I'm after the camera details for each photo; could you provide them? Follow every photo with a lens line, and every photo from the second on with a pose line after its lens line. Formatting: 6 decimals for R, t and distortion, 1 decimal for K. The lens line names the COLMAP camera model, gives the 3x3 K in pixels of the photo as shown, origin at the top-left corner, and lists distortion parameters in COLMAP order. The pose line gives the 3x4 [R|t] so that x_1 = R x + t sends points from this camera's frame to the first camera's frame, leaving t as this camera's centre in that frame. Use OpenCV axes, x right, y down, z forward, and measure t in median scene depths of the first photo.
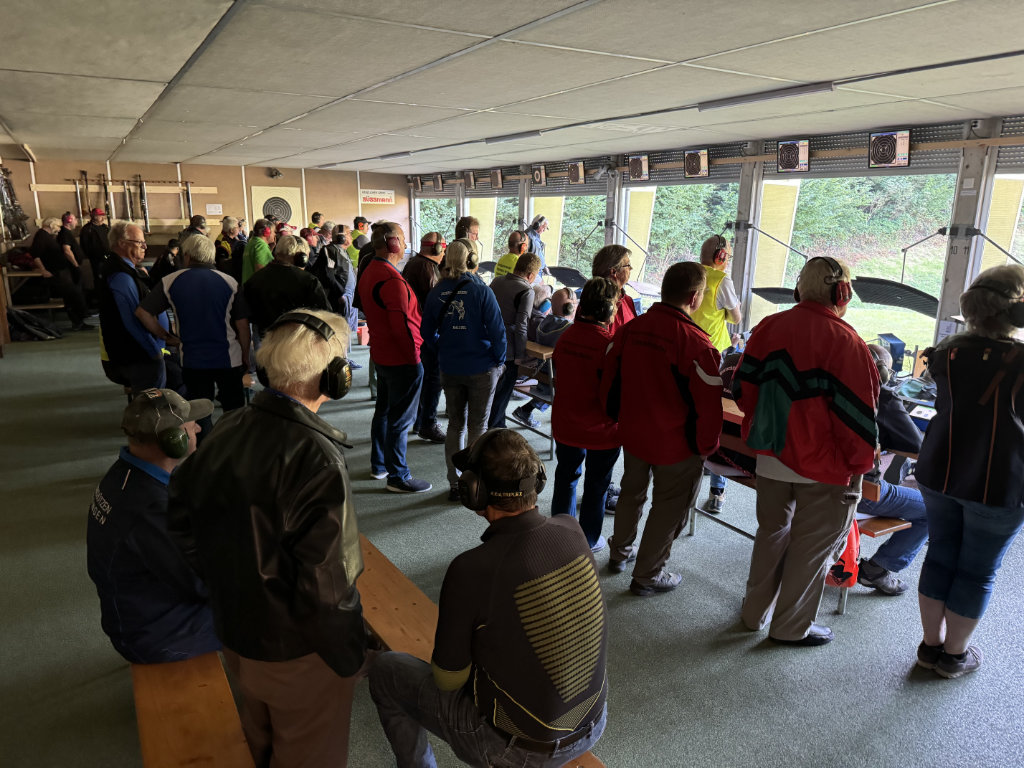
lens RADIAL K [[733.0, 0, 512.0], [0, 733.0, 384.0], [0, 0, 1]] dist [-0.013290, -0.002842]
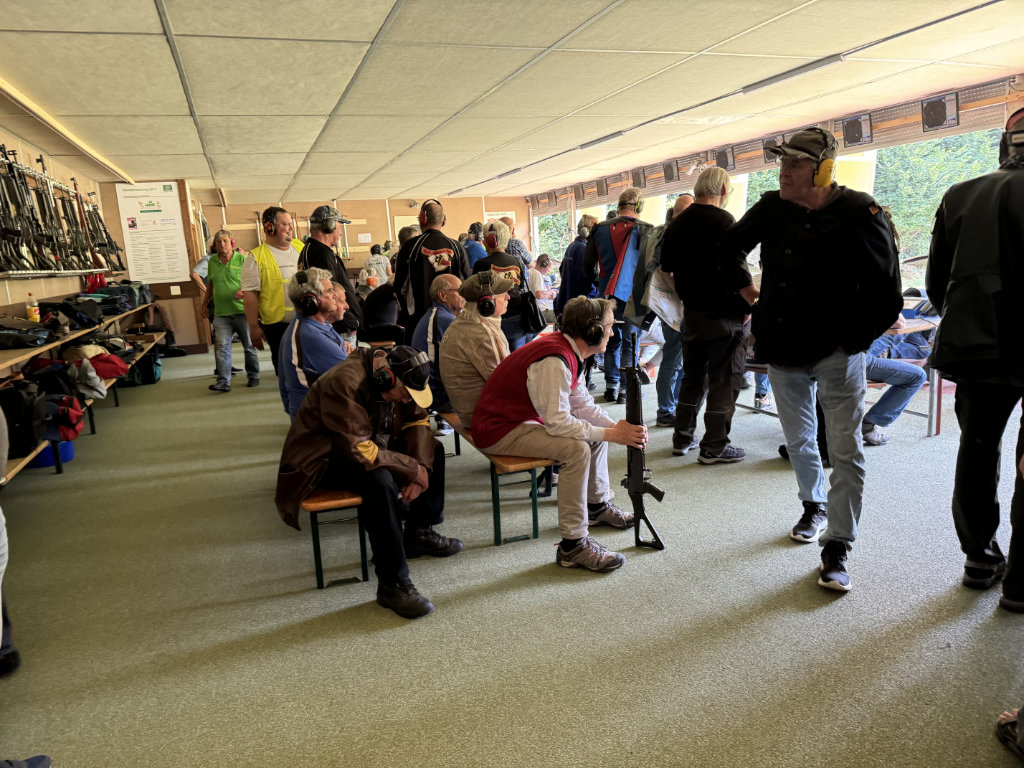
lens RADIAL K [[733.0, 0, 512.0], [0, 733.0, 384.0], [0, 0, 1]] dist [-0.013290, -0.002842]
pose [[0.980655, -0.040651, -0.191476, 0.119482], [0.031972, 0.998326, -0.048199, 0.184637], [0.193115, 0.041145, 0.980313, -0.286051]]
